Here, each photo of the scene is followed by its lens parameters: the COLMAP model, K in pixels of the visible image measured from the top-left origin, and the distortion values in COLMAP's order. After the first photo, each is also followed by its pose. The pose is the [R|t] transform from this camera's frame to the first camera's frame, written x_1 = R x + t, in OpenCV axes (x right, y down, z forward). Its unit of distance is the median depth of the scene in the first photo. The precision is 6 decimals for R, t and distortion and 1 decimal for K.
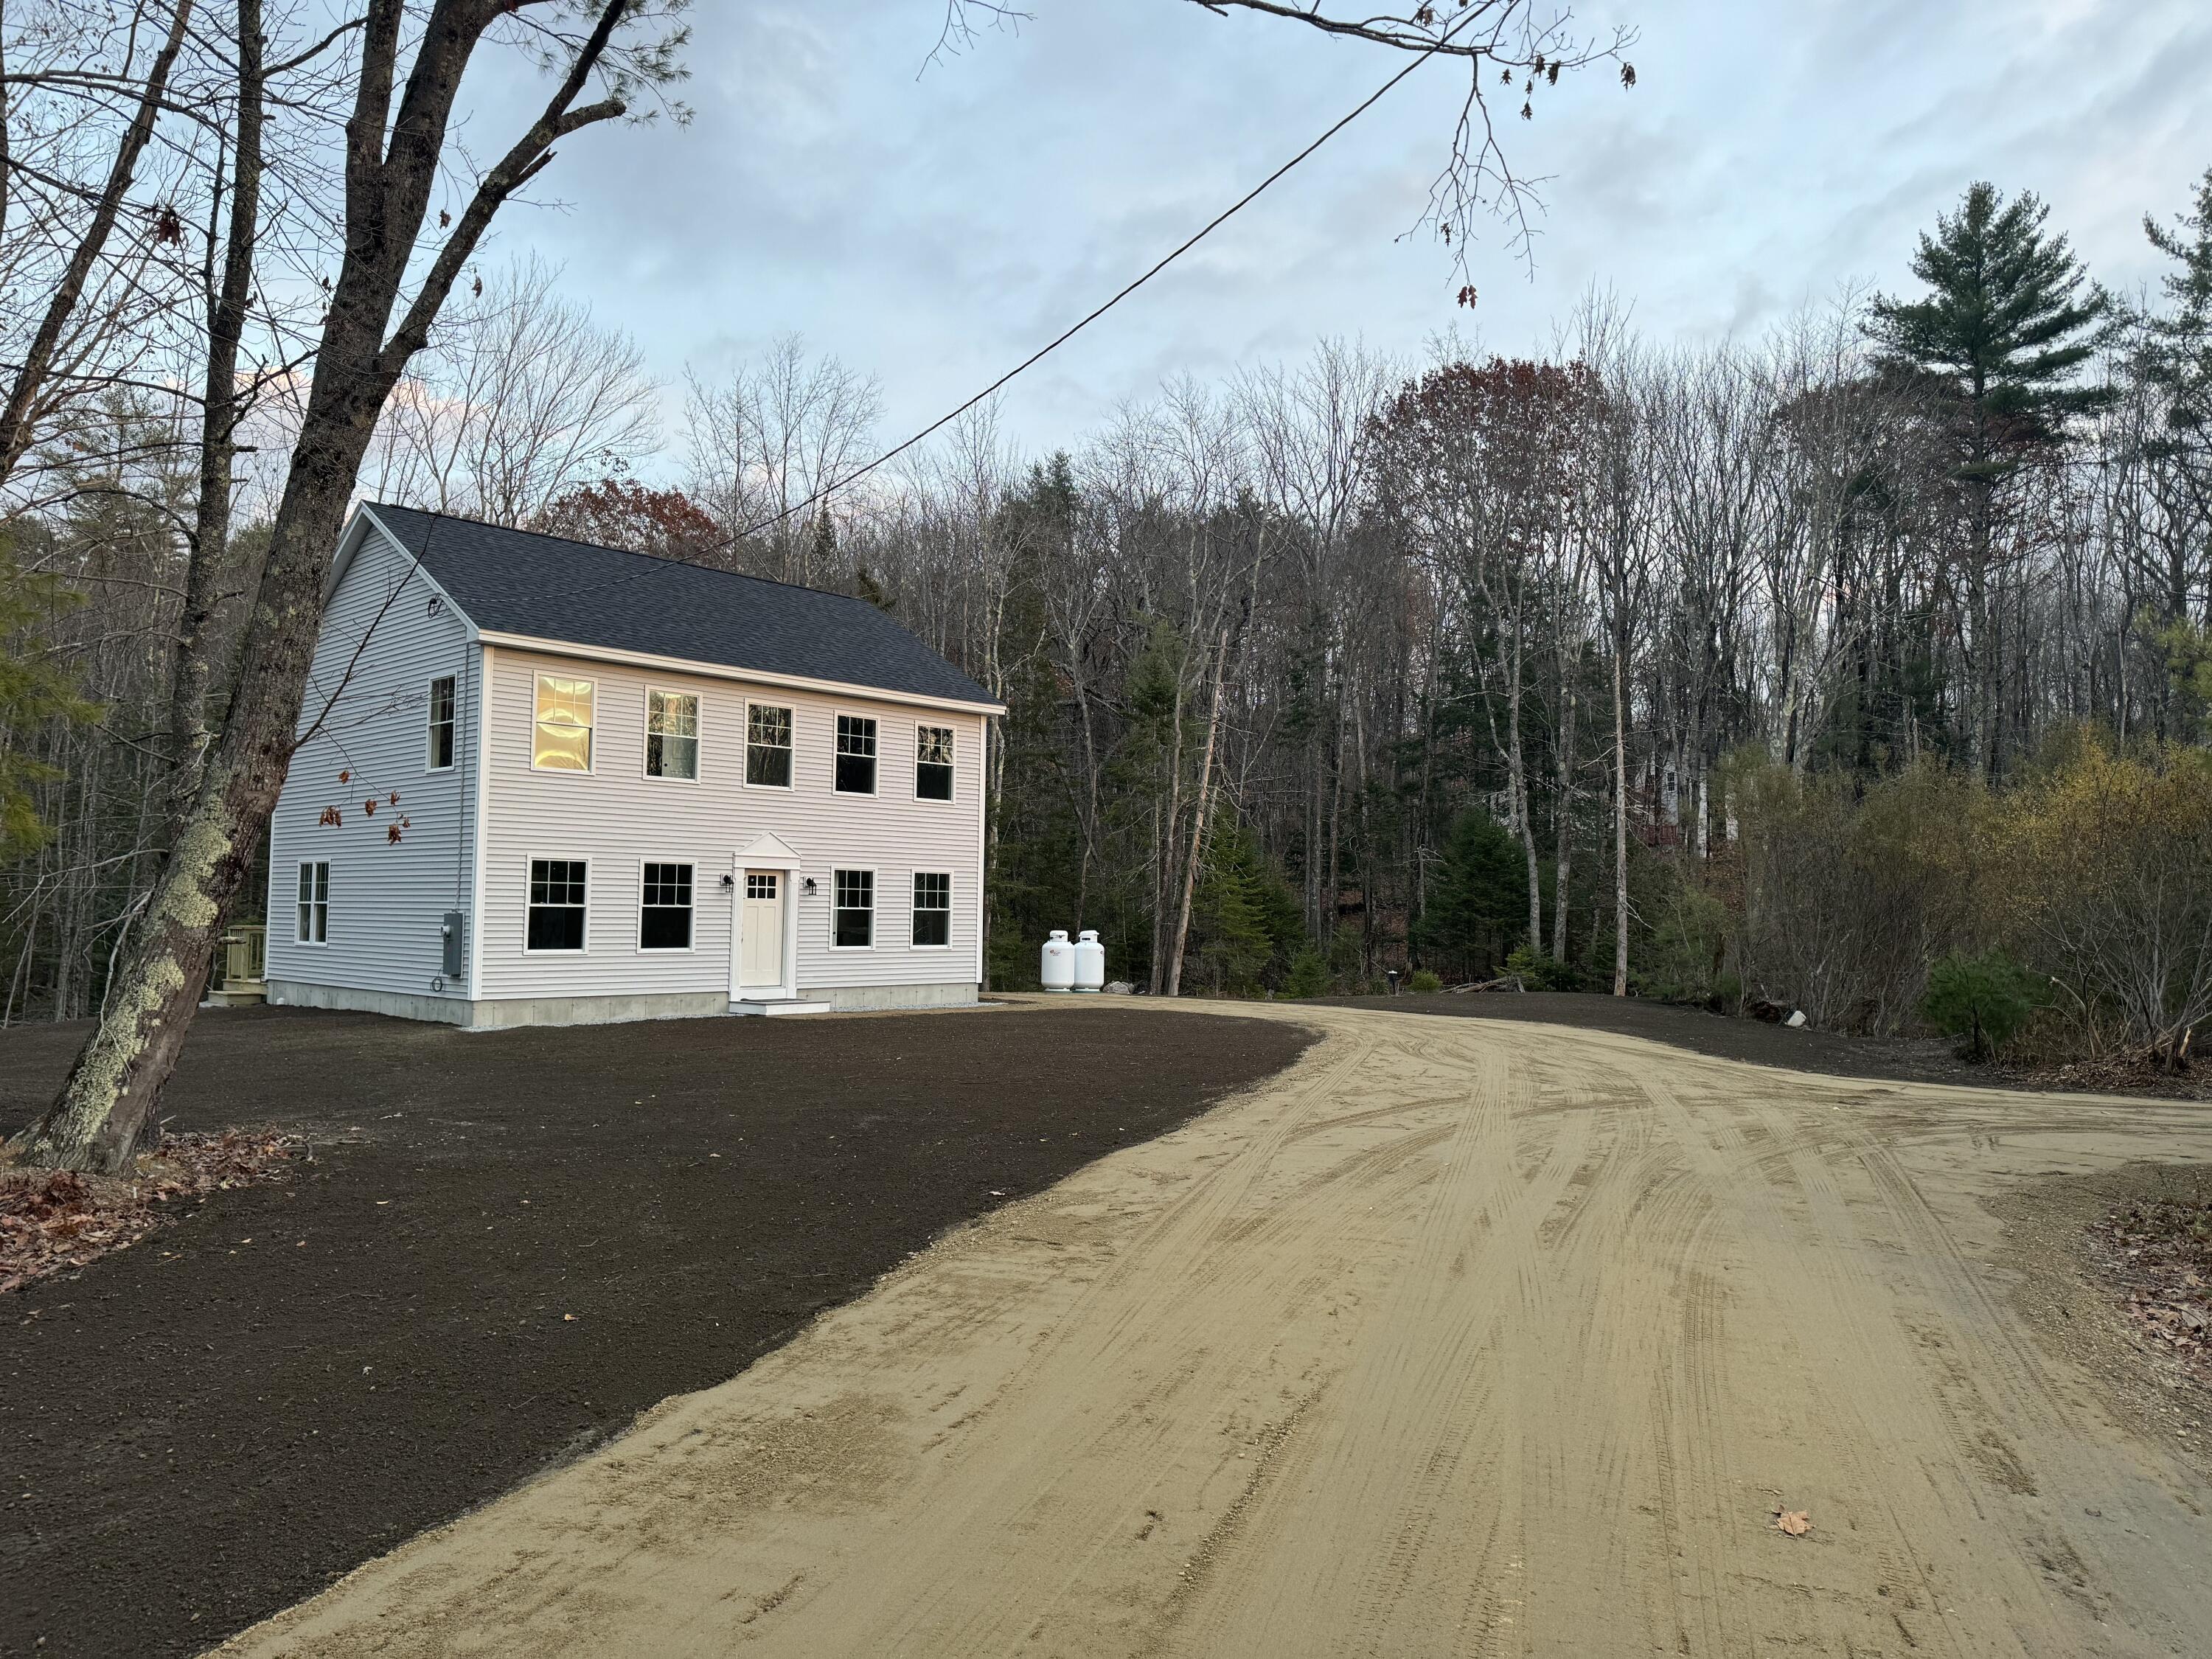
lens RADIAL K [[1595.7, 0, 1119.1], [0, 1595.7, 851.4], [0, 0, 1]] dist [0.079137, -0.106330]
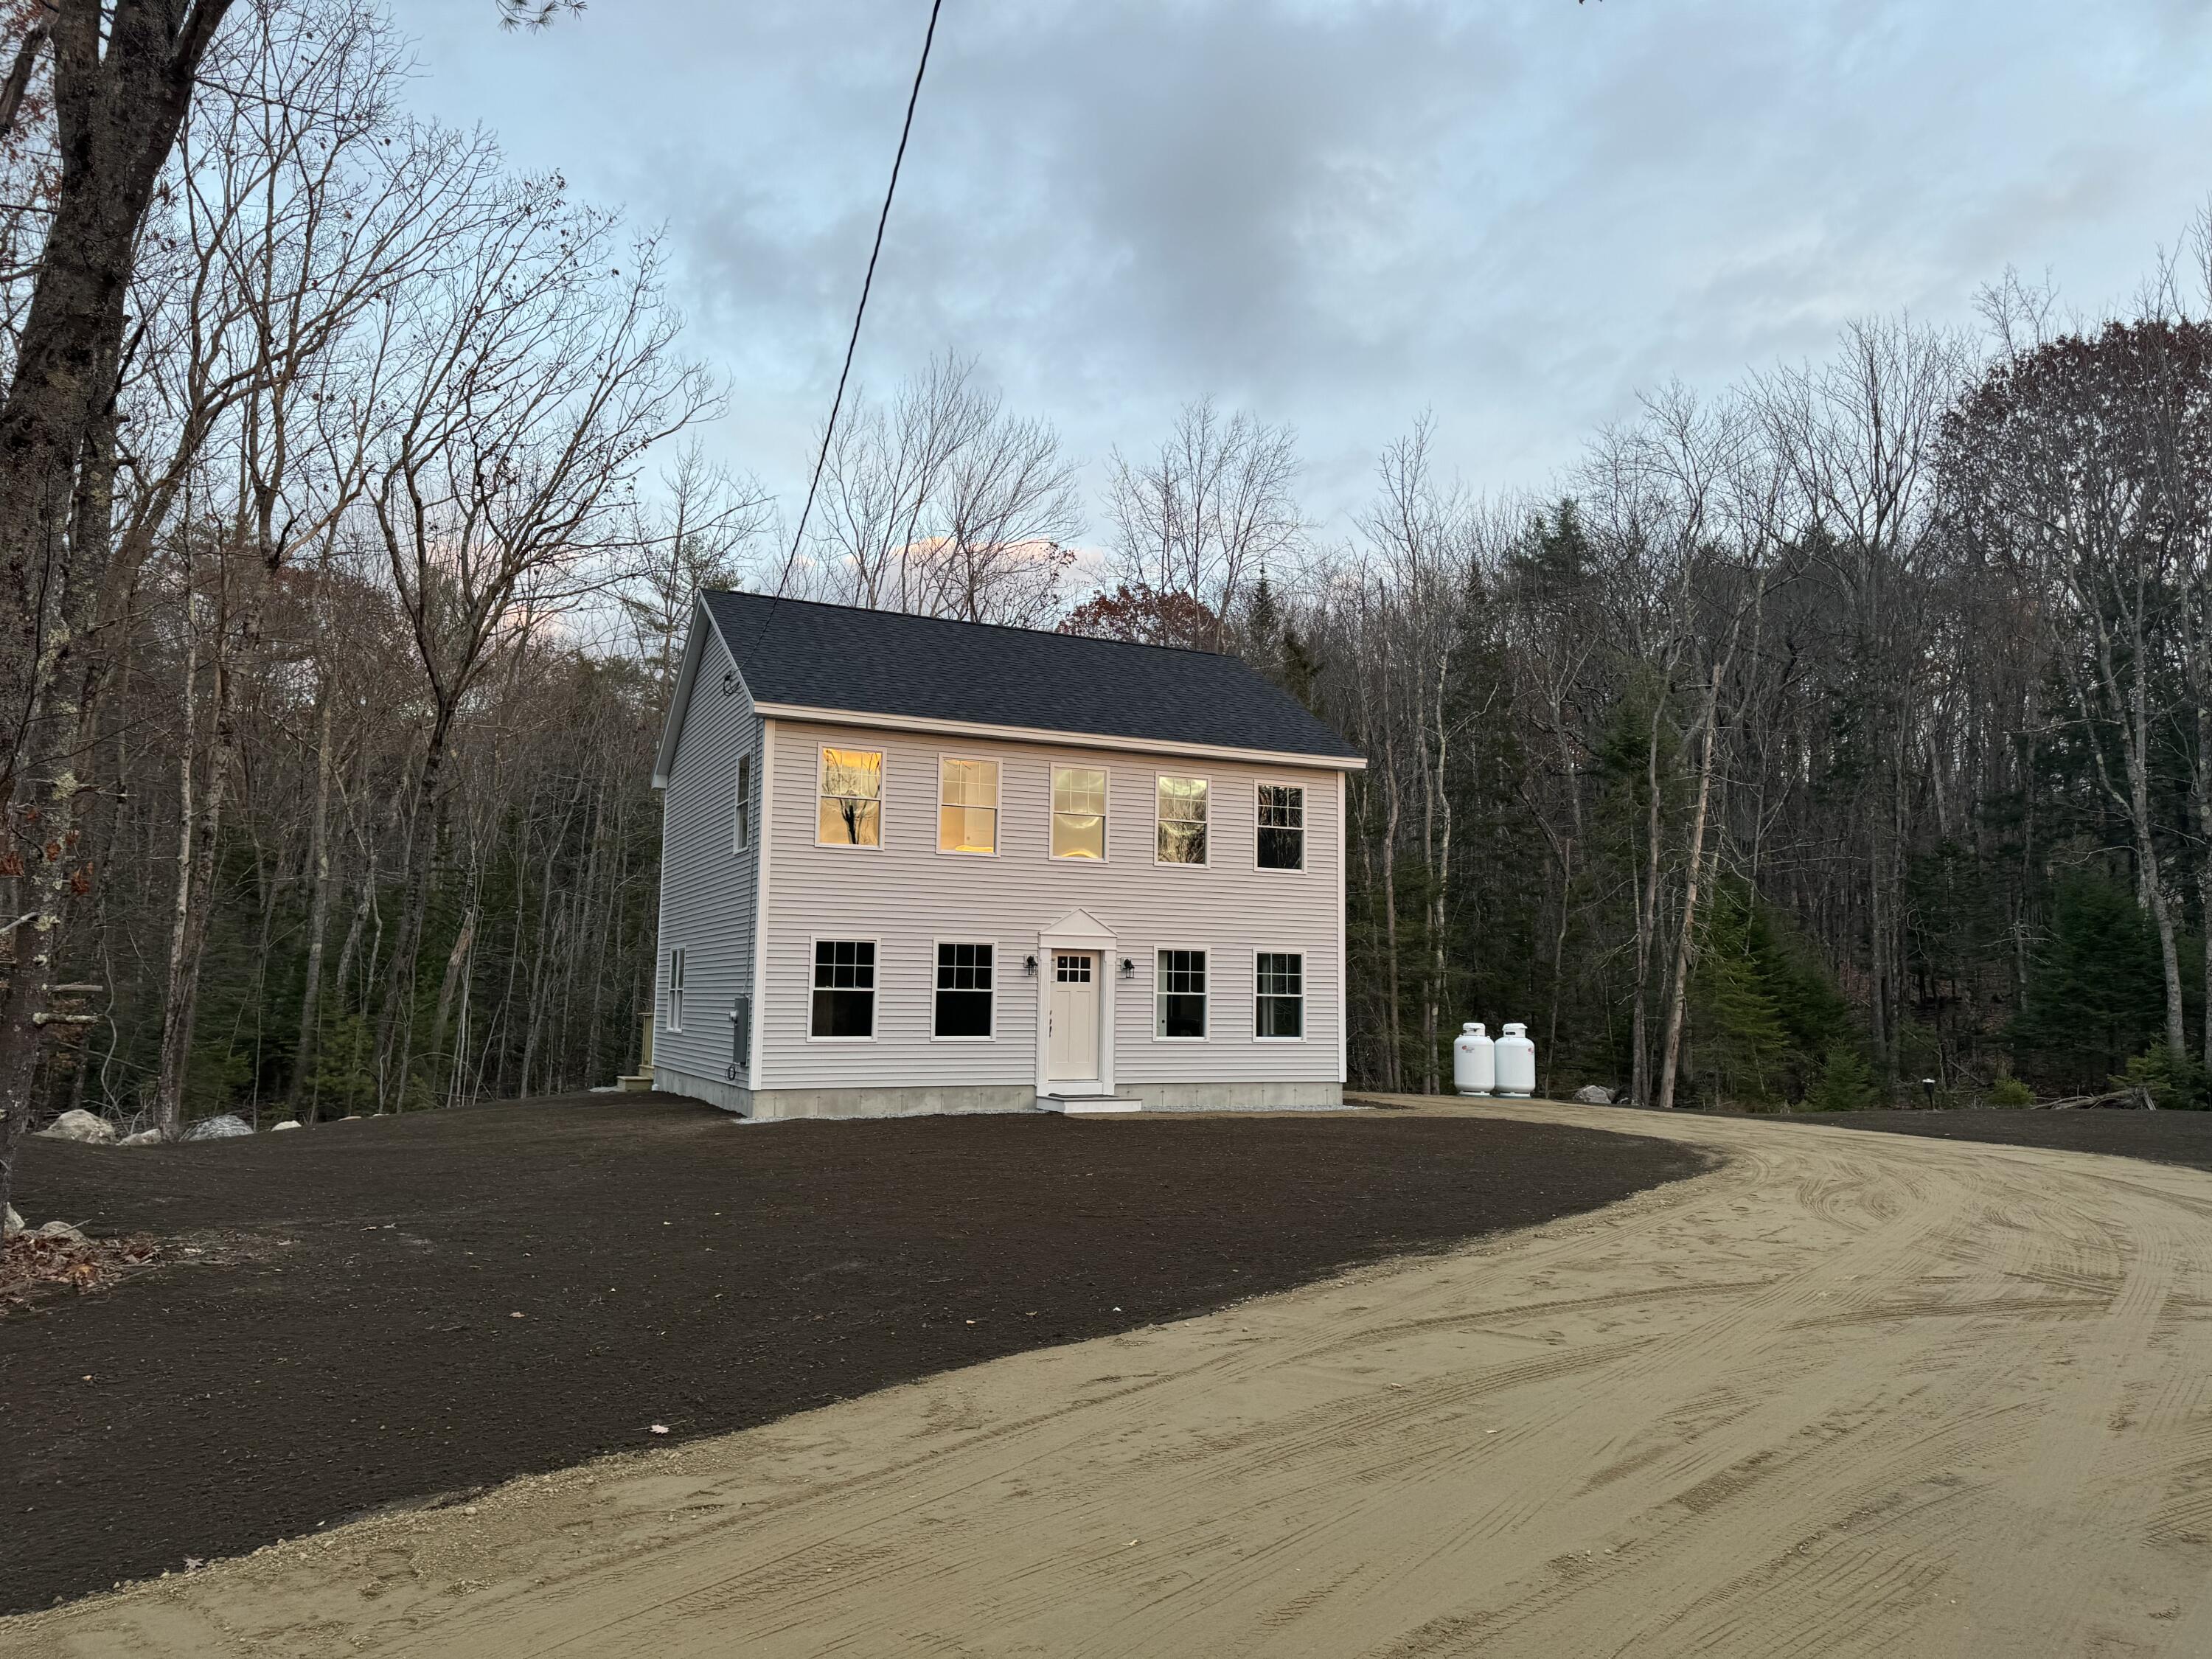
lens RADIAL K [[1636.4, 0, 1000.4], [0, 1636.4, 850.4], [0, 0, 1]] dist [0.113624, -0.169190]
pose [[0.927987, -0.032611, -0.371182, 0.075287], [0.012250, 0.998294, -0.057082, 0.006688], [0.372410, 0.048424, 0.926804, 0.112662]]
